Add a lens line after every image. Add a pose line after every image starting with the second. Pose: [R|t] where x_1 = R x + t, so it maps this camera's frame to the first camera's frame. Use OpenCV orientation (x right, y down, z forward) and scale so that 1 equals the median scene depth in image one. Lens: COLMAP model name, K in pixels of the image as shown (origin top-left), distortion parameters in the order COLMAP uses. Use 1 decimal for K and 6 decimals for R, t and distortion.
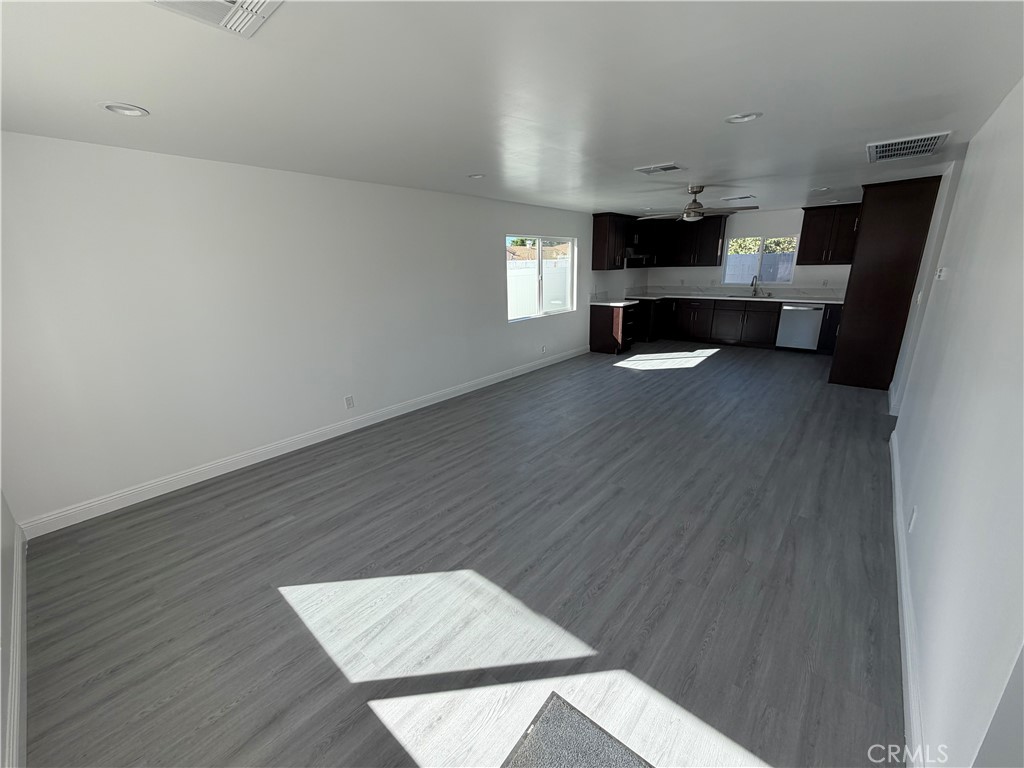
lens RADIAL K [[407.6, 0, 504.8], [0, 407.6, 386.7], [0, 0, 1]] dist [0.000653, -0.000033]
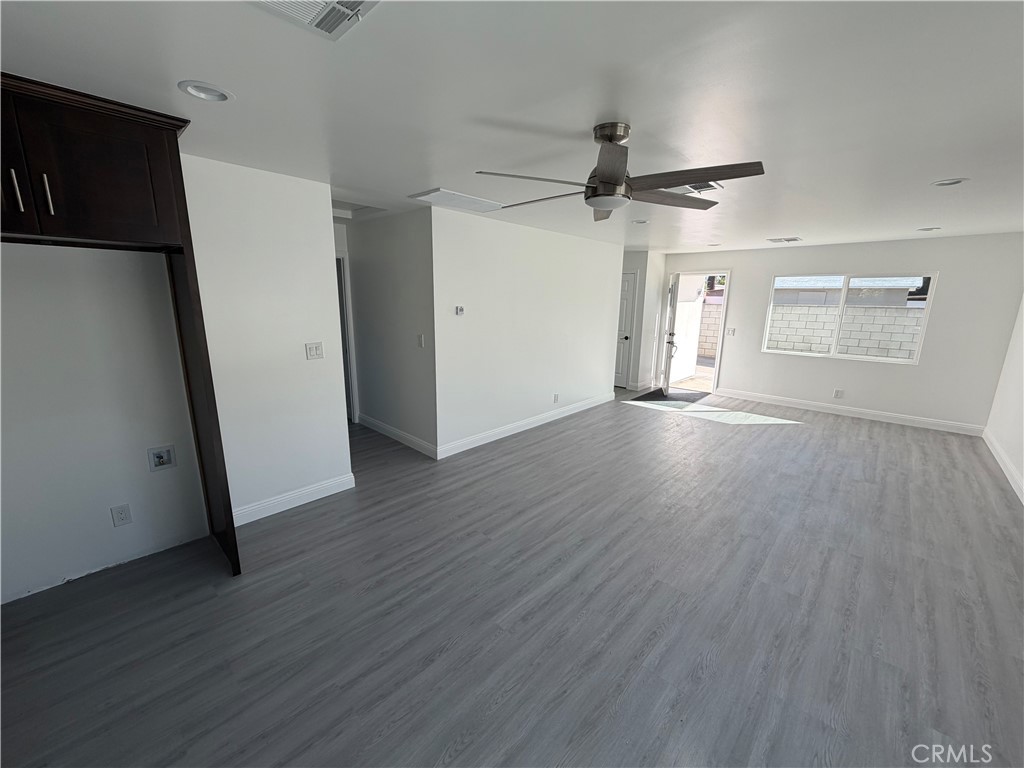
lens RADIAL K [[407.6, 0, 505.7], [0, 407.6, 380.7], [0, 0, 1]] dist [0.000653, -0.000033]
pose [[-0.999205, 0.004743, 0.039591, 0.817217], [0.022990, 0.879779, 0.474827, -0.673090], [-0.032579, 0.475360, -0.879188, 2.162599]]
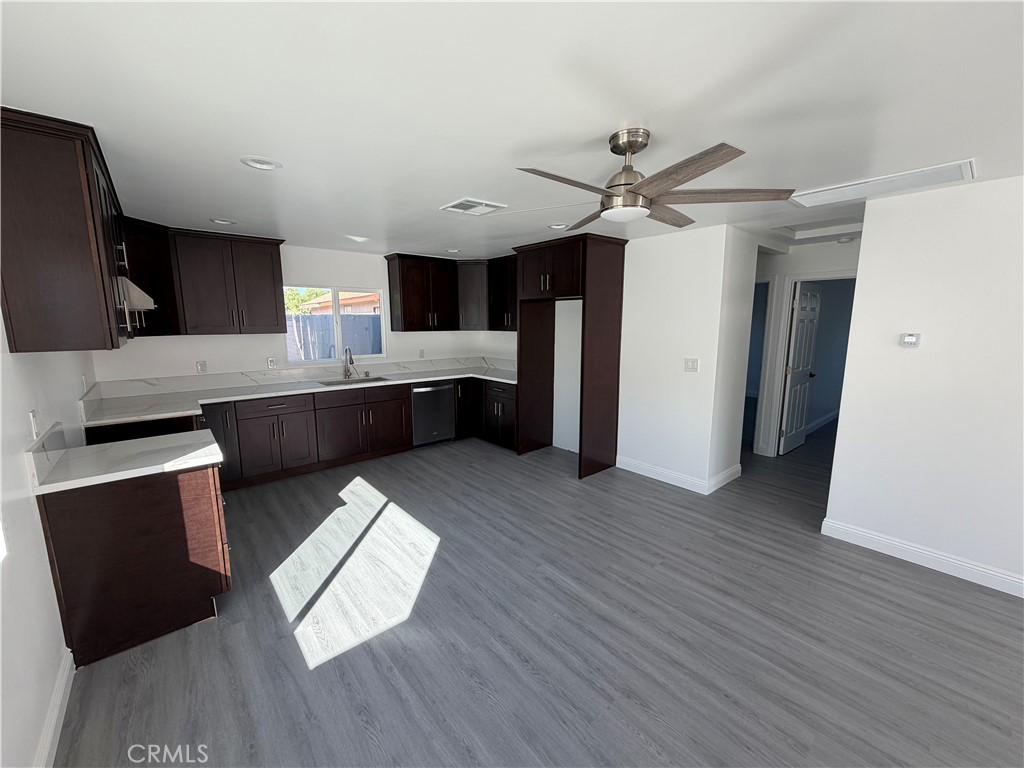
lens RADIAL K [[407.6, 0, 512.6], [0, 407.6, 384.4], [0, 0, 1]] dist [0.000653, -0.000033]
pose [[0.142523, -0.124536, 0.981926, 0.066183], [0.281515, 0.956182, 0.080410, -0.470912], [-0.948913, 0.264966, 0.171336, 1.592011]]
